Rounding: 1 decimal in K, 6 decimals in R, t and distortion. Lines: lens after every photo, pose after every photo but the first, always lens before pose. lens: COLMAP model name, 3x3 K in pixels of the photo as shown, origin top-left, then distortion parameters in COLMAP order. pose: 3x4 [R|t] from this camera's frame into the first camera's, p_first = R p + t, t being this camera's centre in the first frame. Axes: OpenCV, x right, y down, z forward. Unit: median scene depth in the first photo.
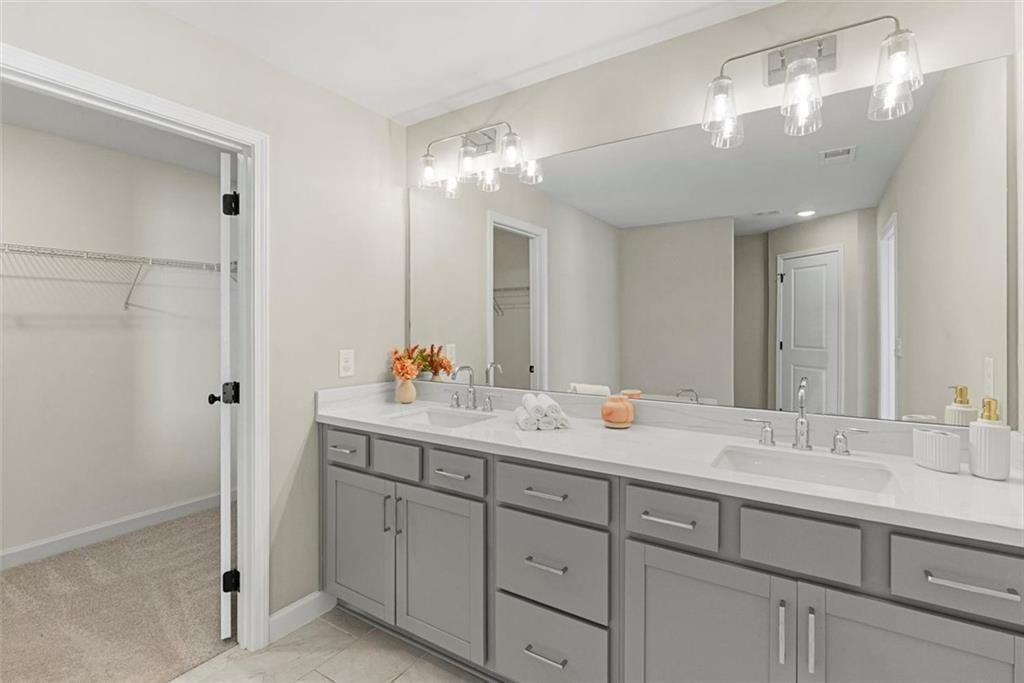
lens RADIAL K [[466.1, 0, 532.3], [0, 466.1, 321.7], [0, 0, 1]] dist [-0.026362, -0.000067]
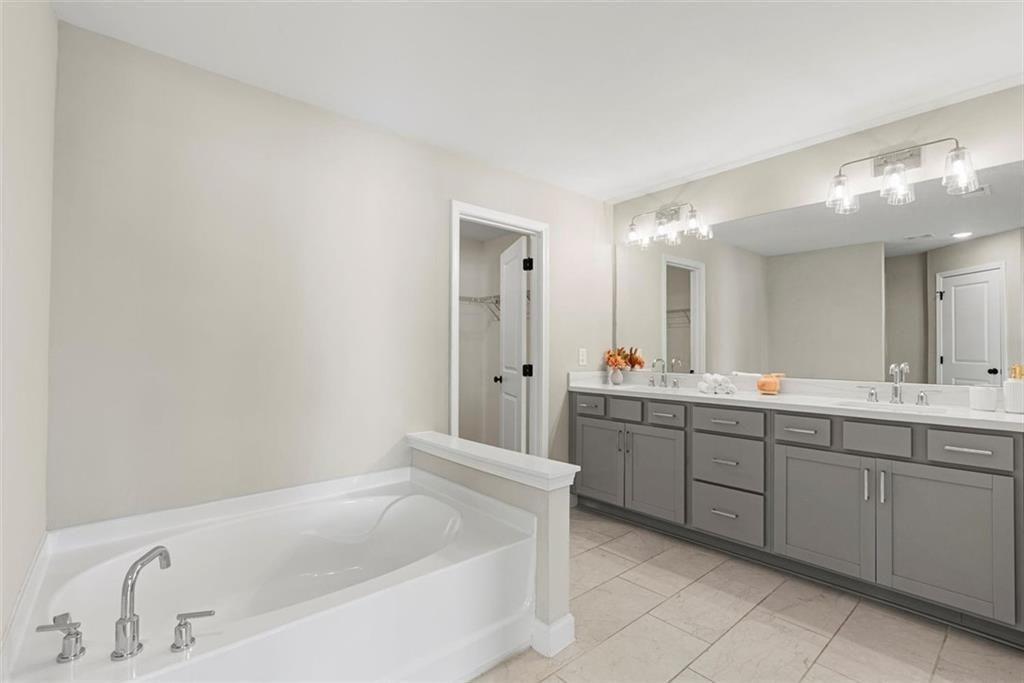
lens RADIAL K [[476.0, 0, 512.0], [0, 476.0, 341.5], [0, 0, 1]] dist [-0.006599, 0.000032]
pose [[0.953080, -0.000022, -0.302720, -0.137697], [-0.003887, 0.999917, -0.012311, 0.059252], [0.302695, 0.012910, 0.953000, -0.697174]]
